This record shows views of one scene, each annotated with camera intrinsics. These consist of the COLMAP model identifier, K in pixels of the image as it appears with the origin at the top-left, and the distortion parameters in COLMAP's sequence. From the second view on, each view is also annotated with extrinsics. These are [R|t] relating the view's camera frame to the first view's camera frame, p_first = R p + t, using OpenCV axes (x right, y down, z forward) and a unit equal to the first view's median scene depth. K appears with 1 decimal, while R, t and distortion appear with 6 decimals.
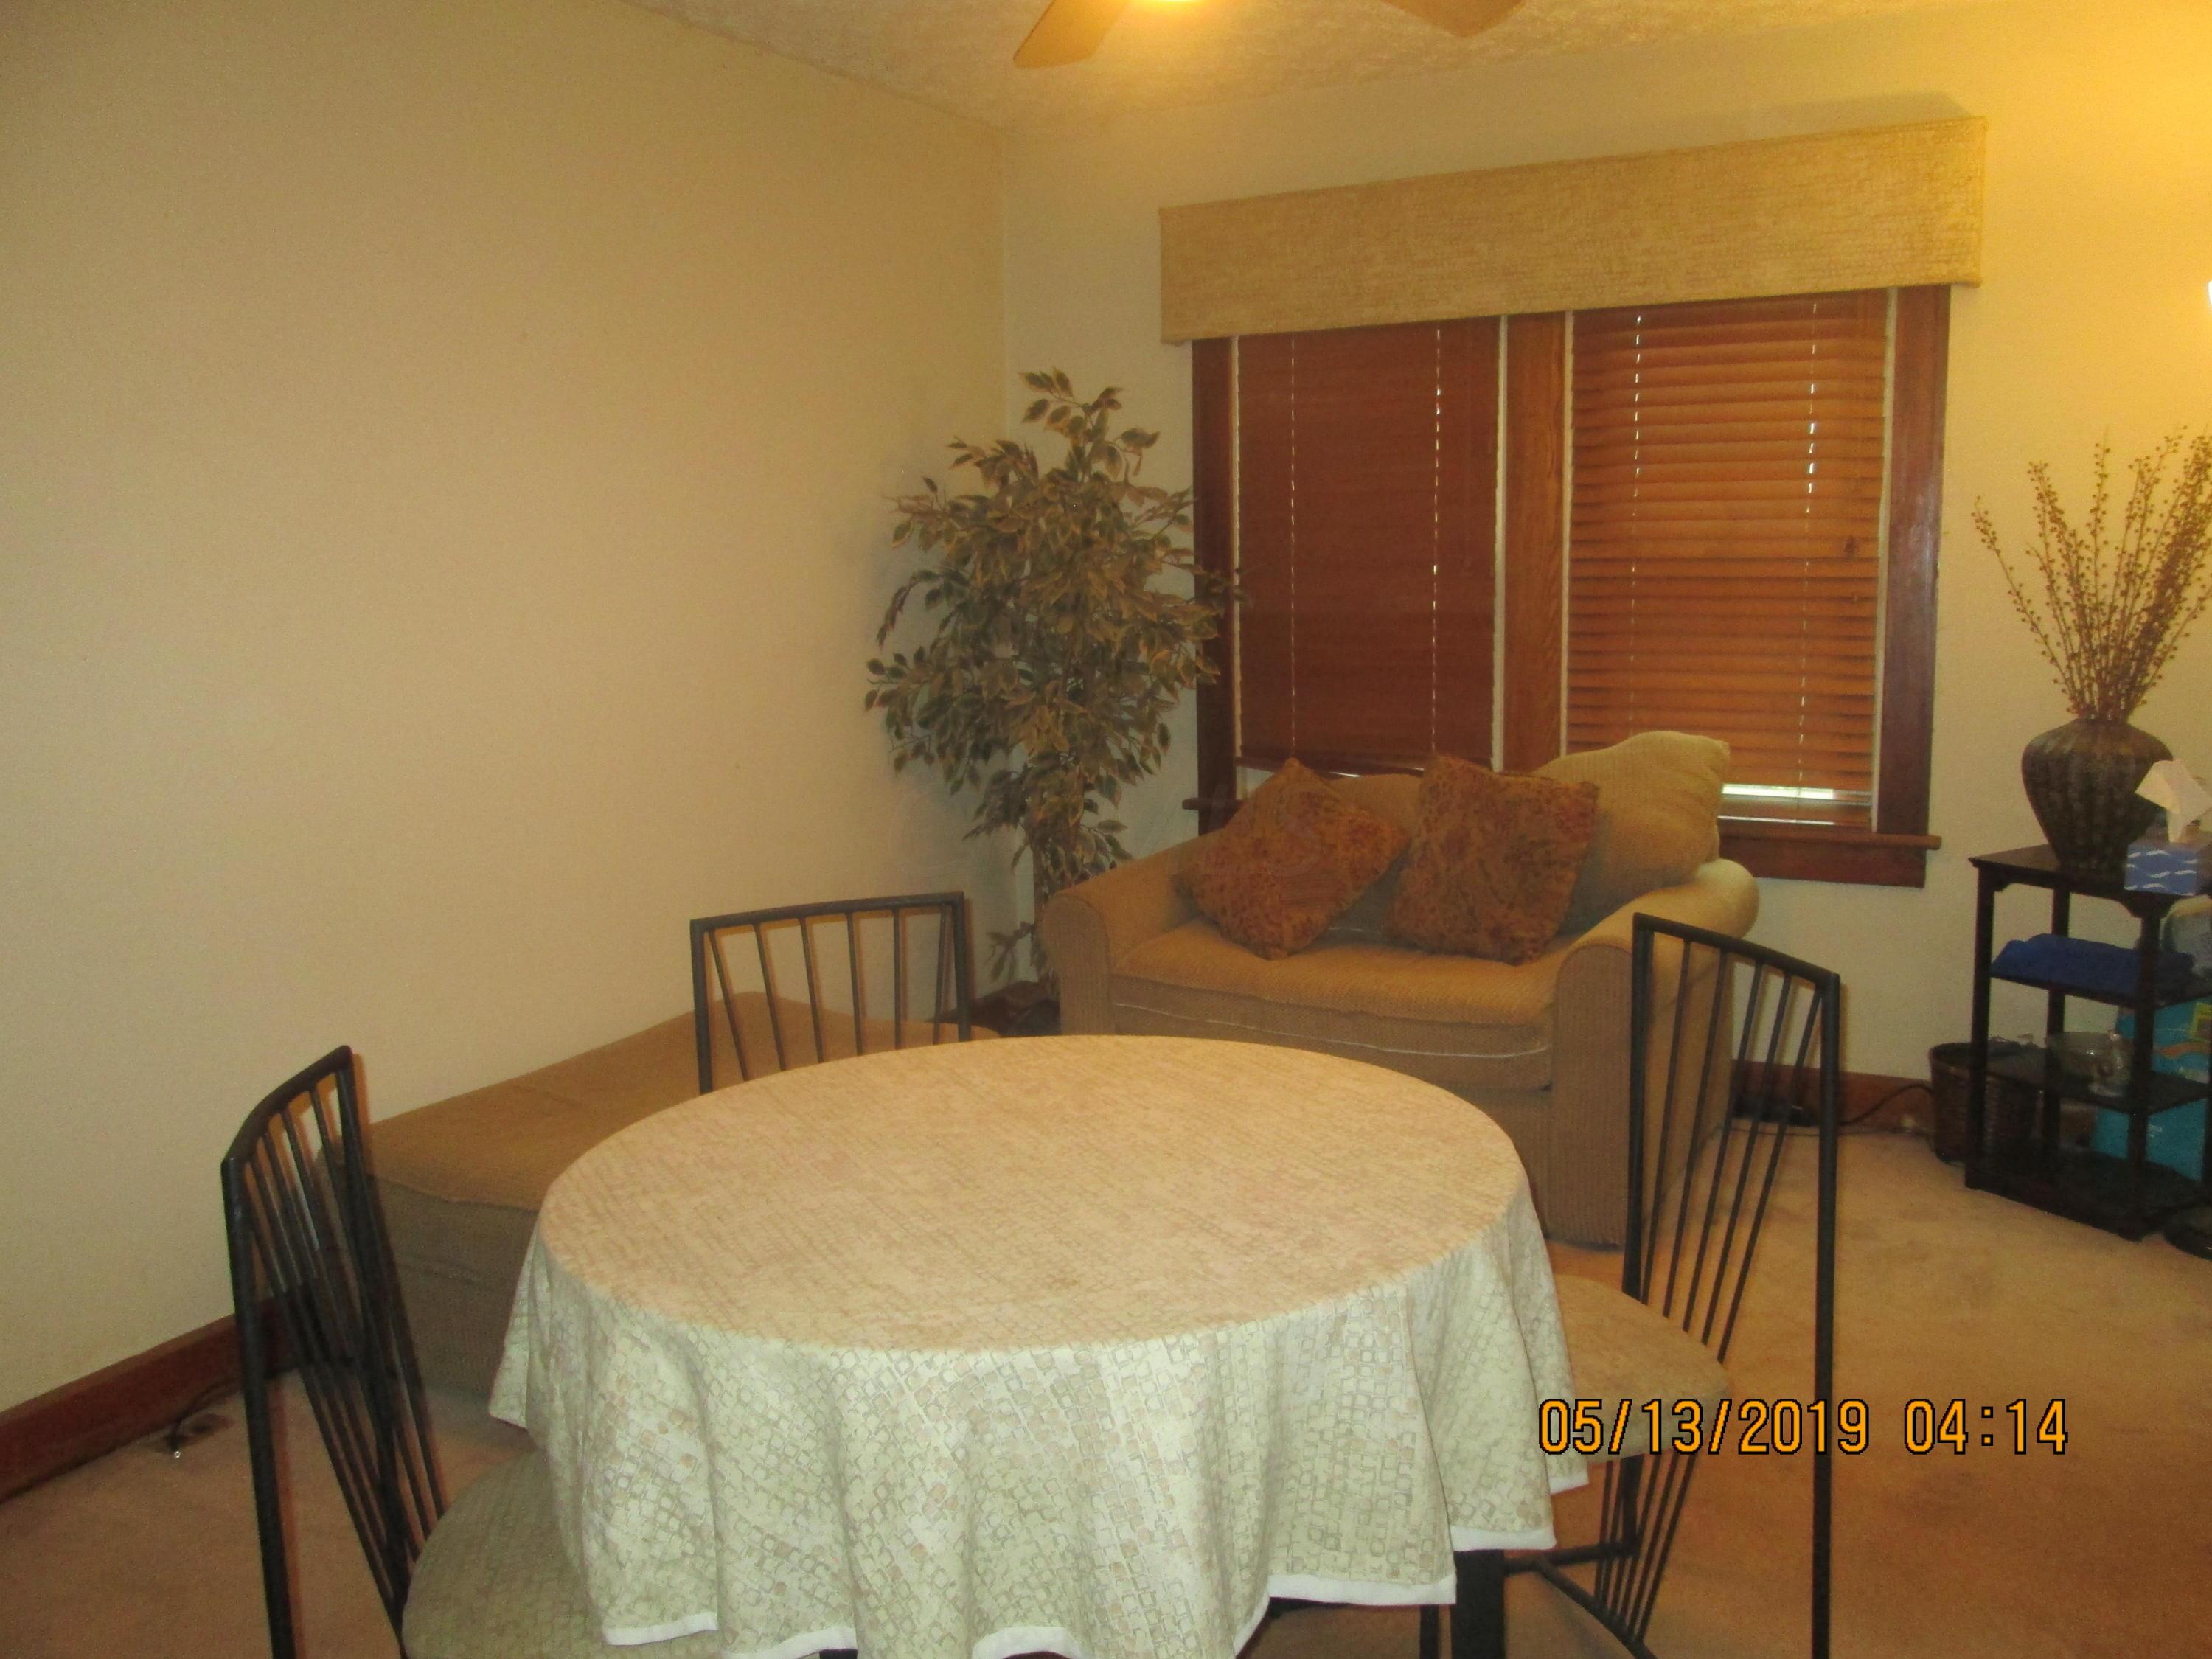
lens RADIAL K [[1831.0, 0, 1116.2], [0, 1831.0, 799.9], [0, 0, 1]] dist [-0.031801, -0.005897]
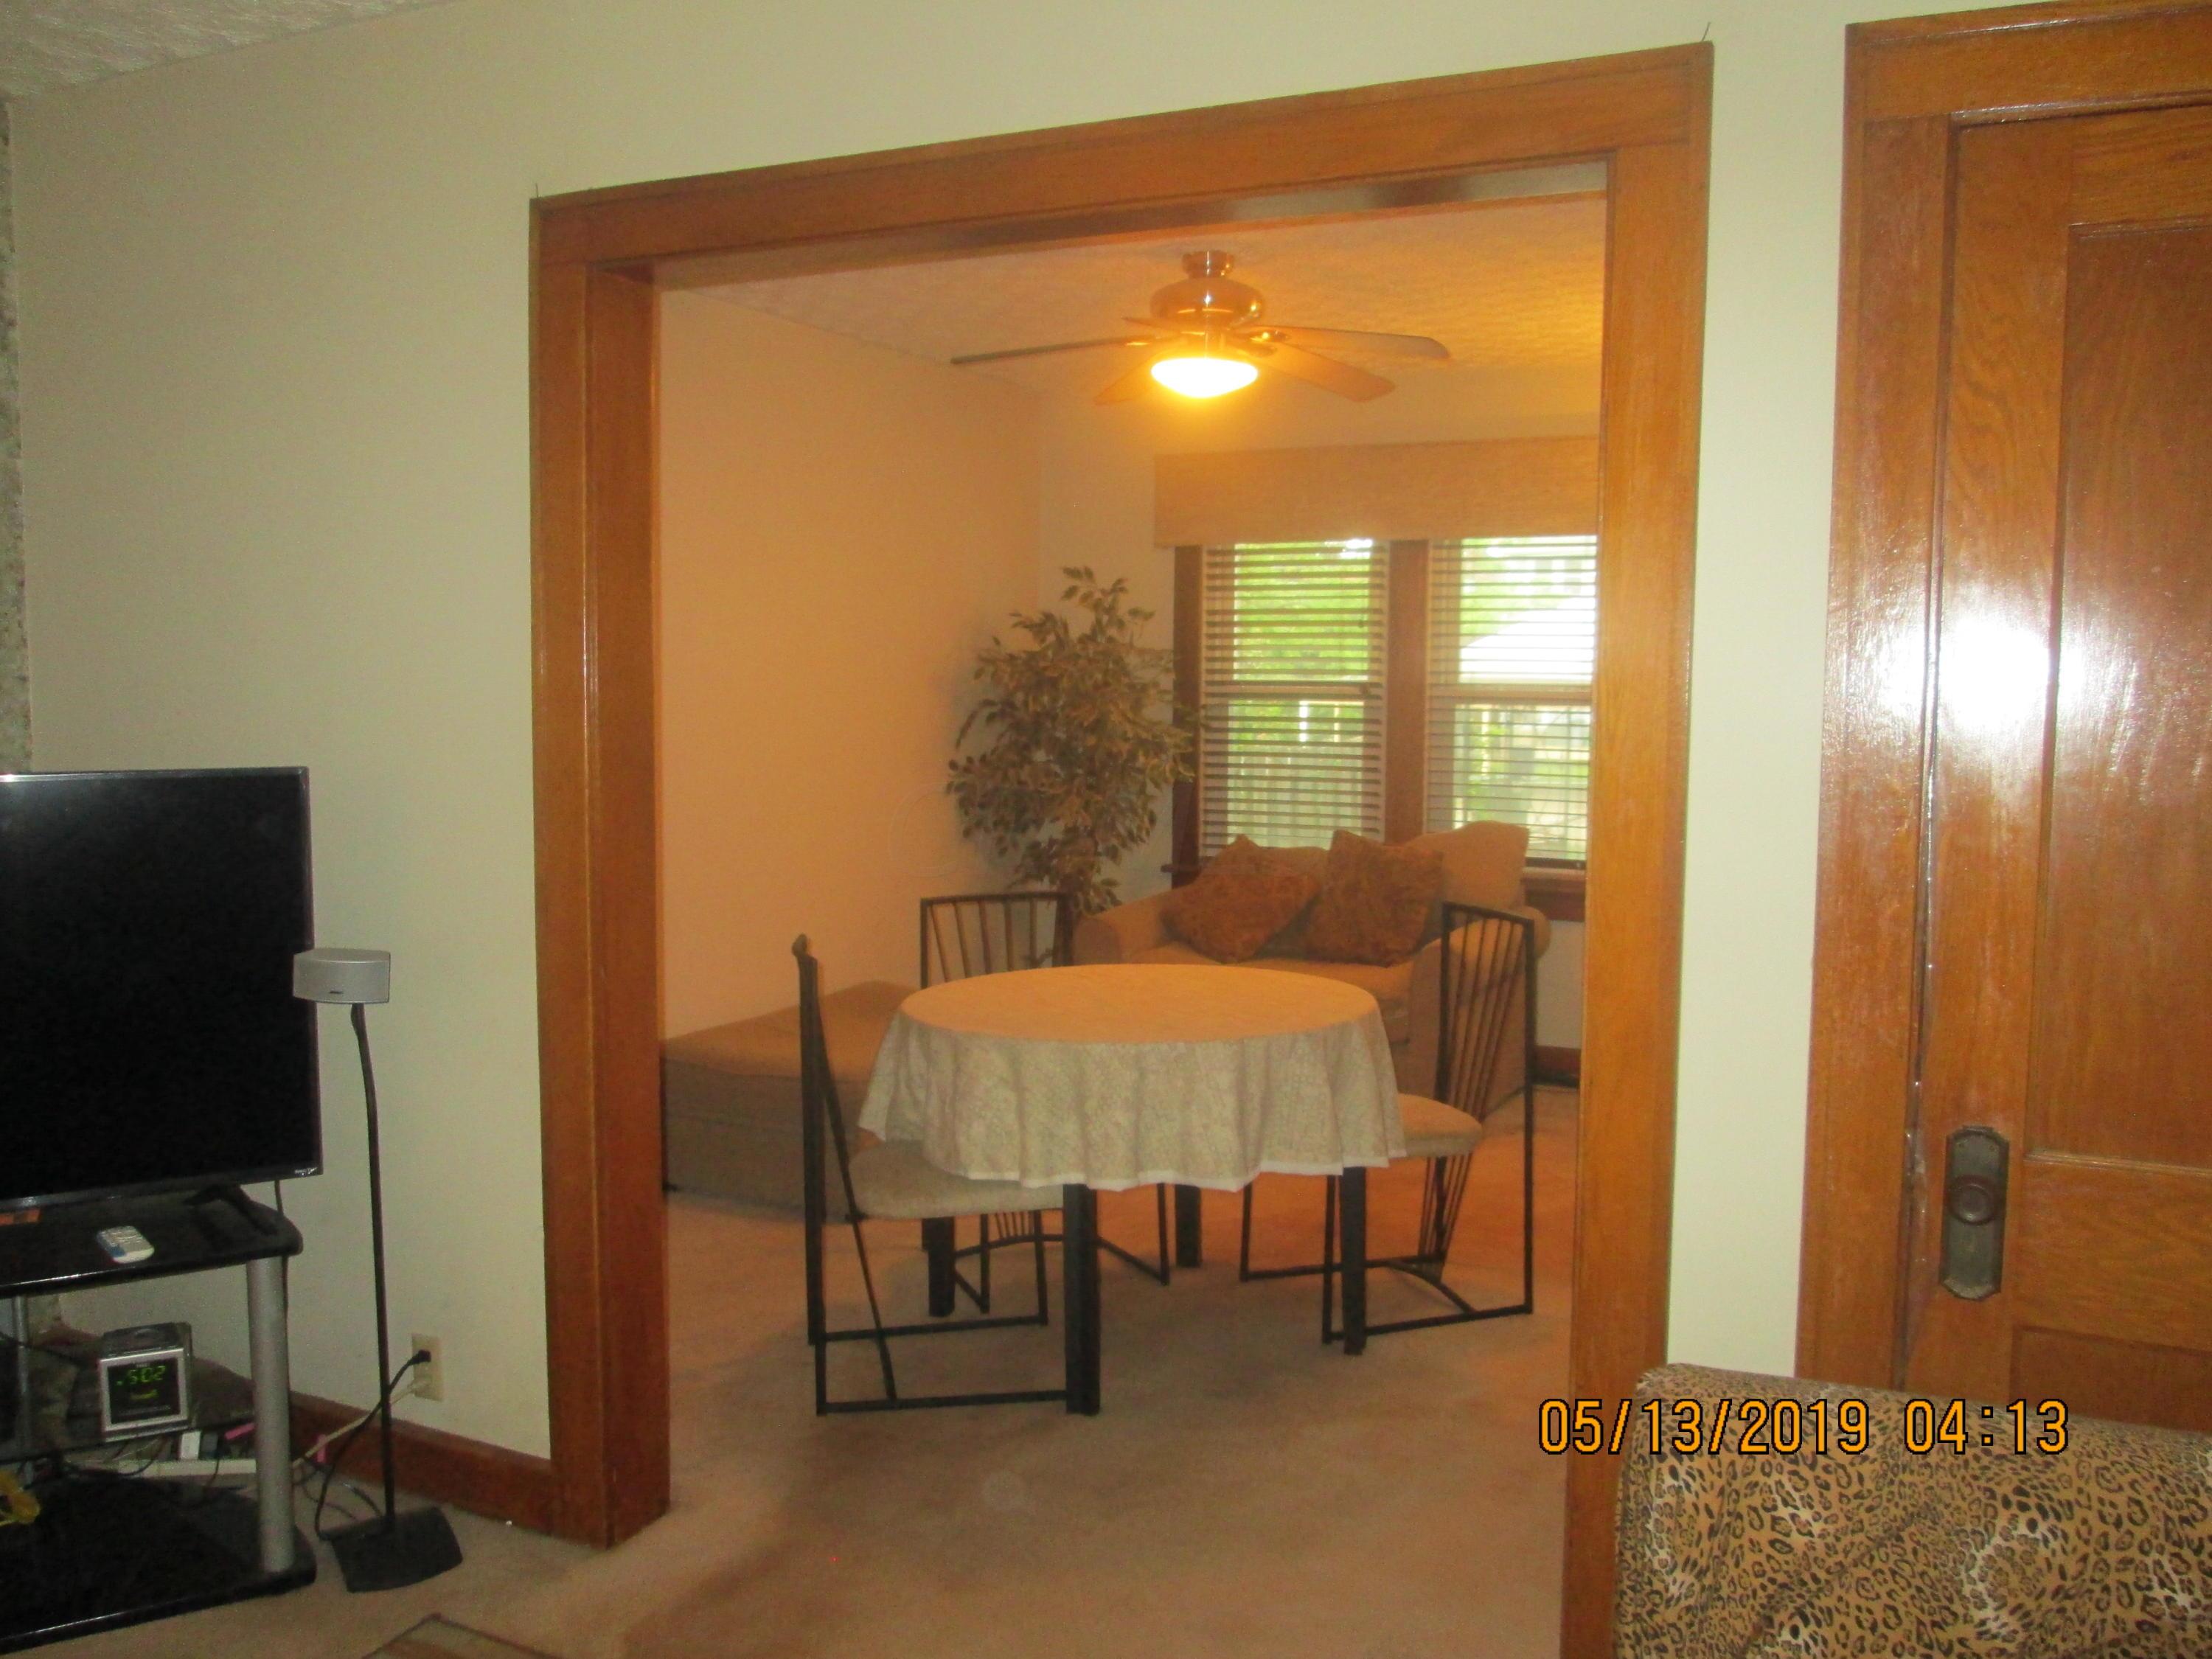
lens RADIAL K [[1862.6, 0, 1107.4], [0, 1862.6, 804.6], [0, 0, 1]] dist [-0.080724, 0.008009]
pose [[0.998497, 0.024530, 0.049006, -0.090639], [-0.021334, 0.997677, -0.064700, 0.056072], [-0.050479, 0.063558, 0.996701, -0.516868]]
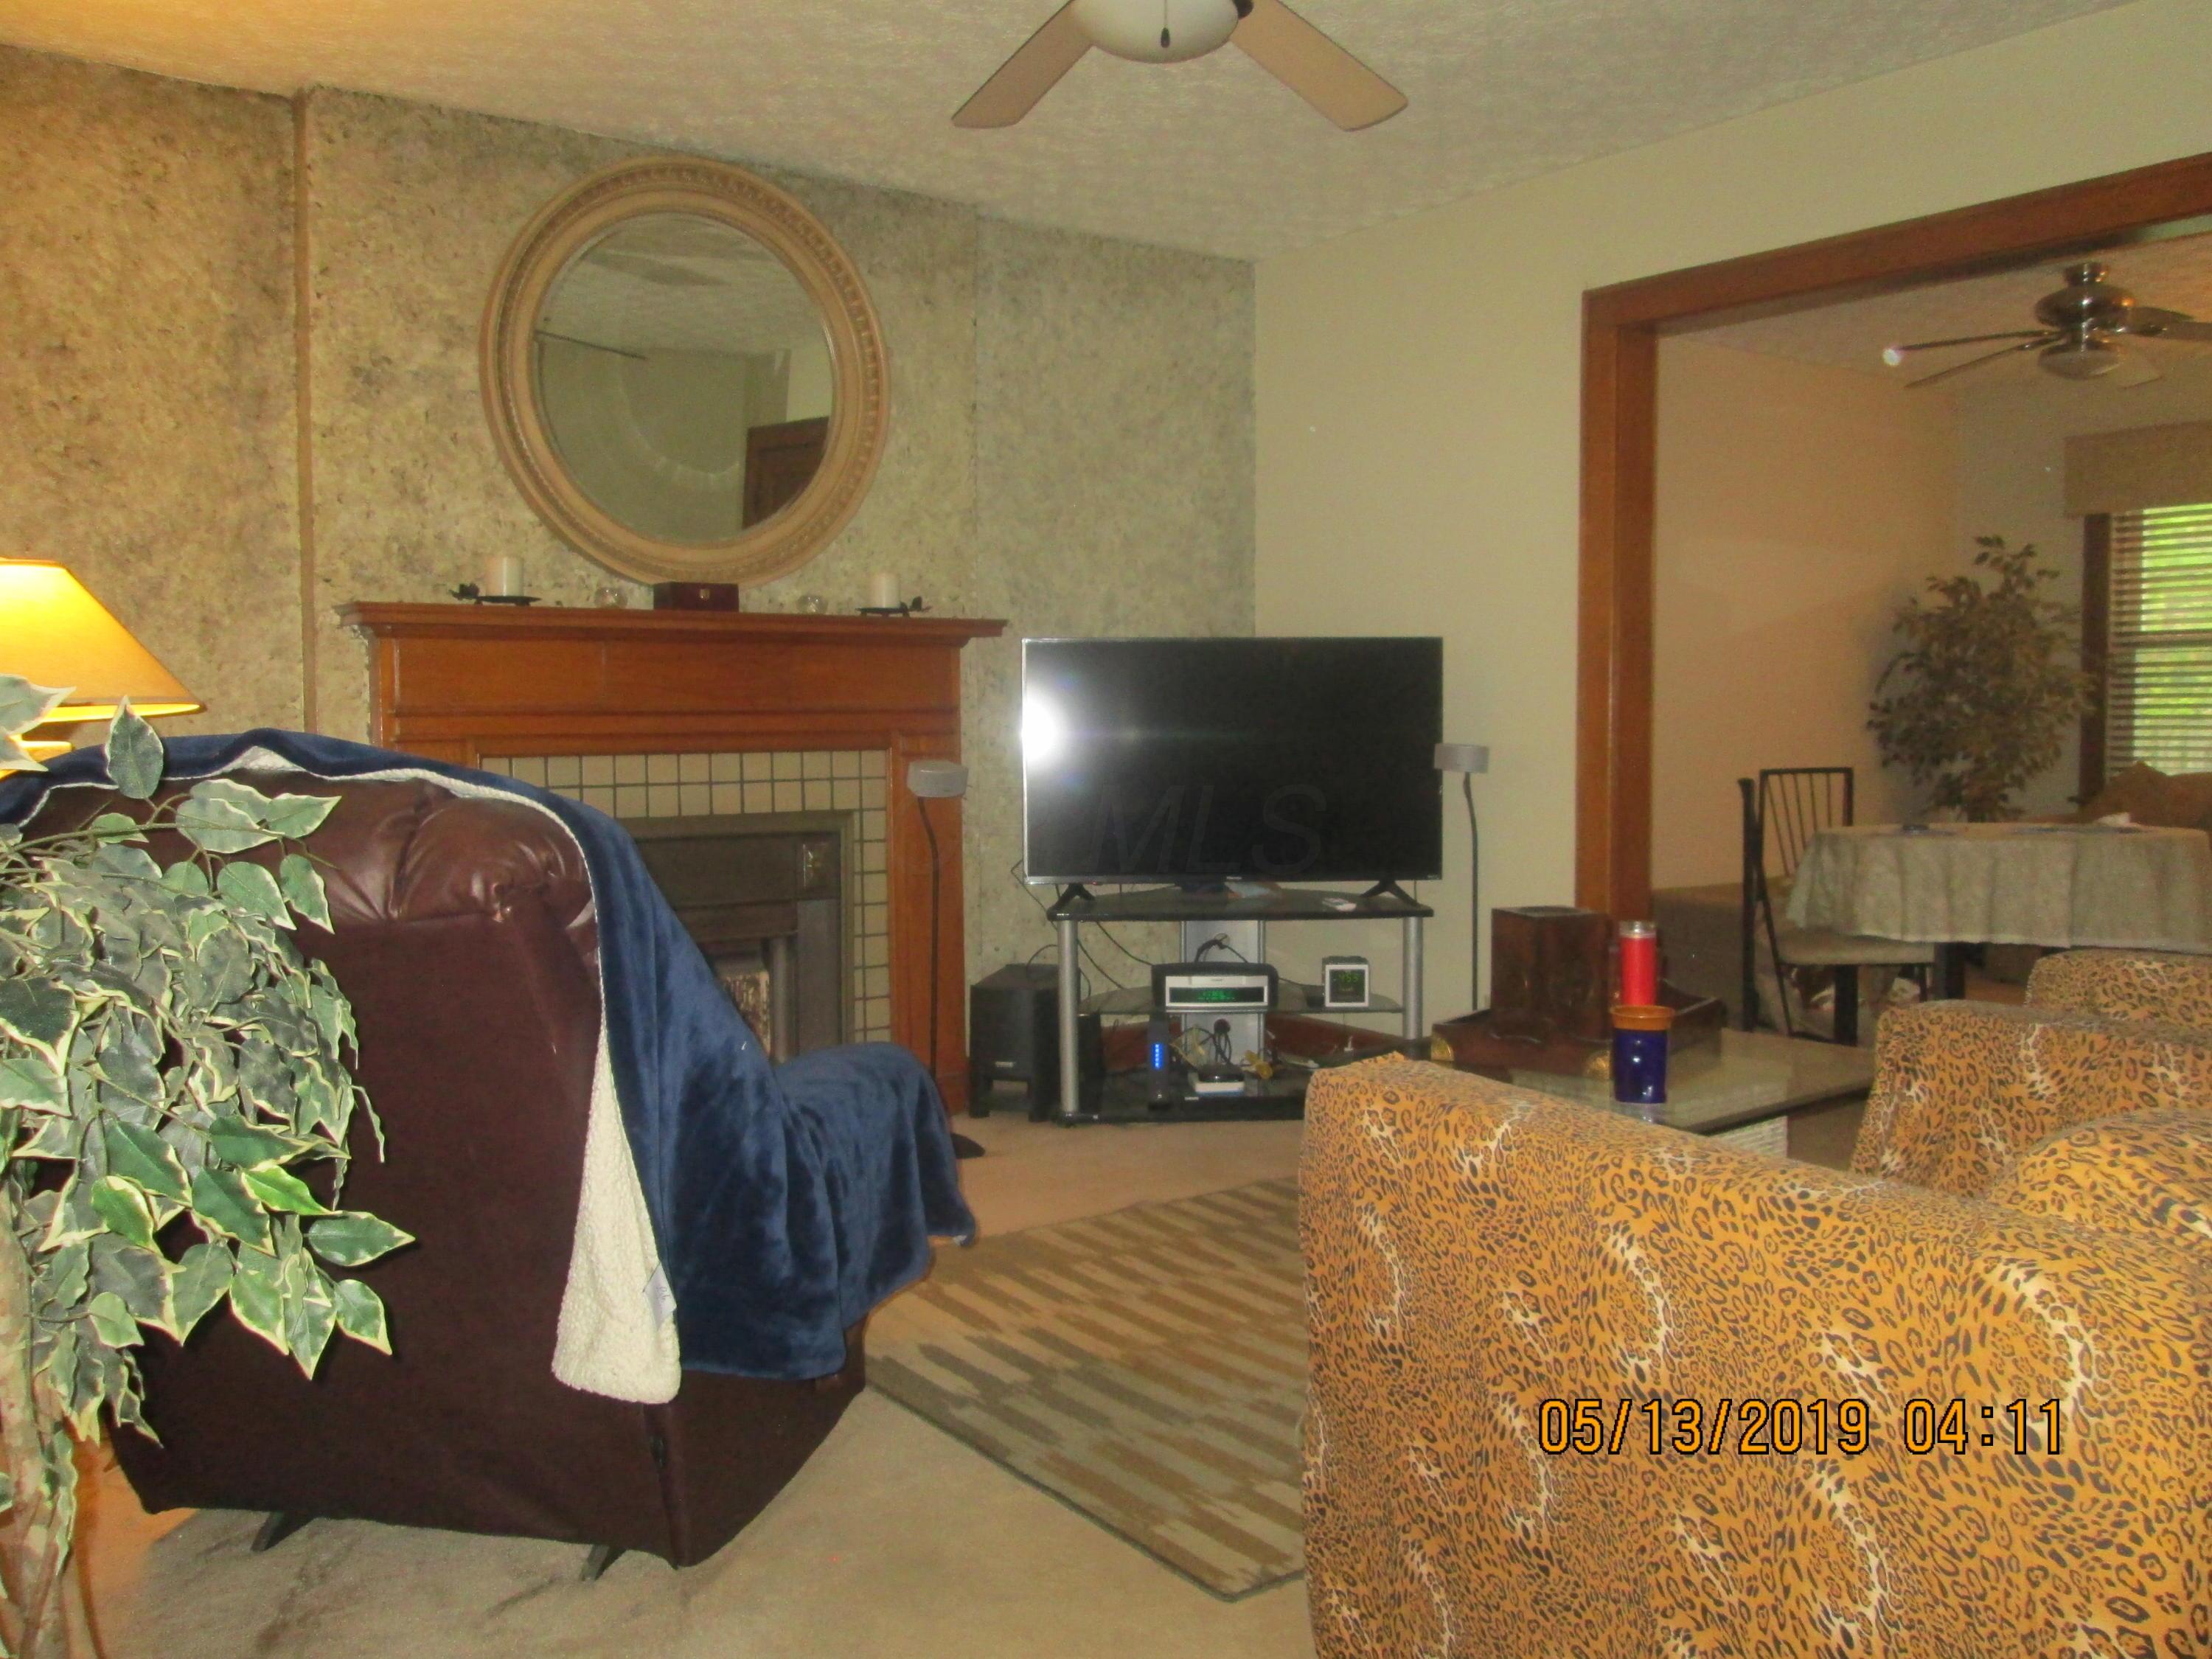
lens RADIAL K [[1878.9, 0, 1093.5], [0, 1878.9, 803.6], [0, 0, 1]] dist [-0.071554, 0.091849]
pose [[0.901345, 0.039076, -0.431336, -0.038105], [-0.075431, 0.994864, -0.067497, 0.215057], [0.426483, 0.093374, 0.899663, -0.987183]]
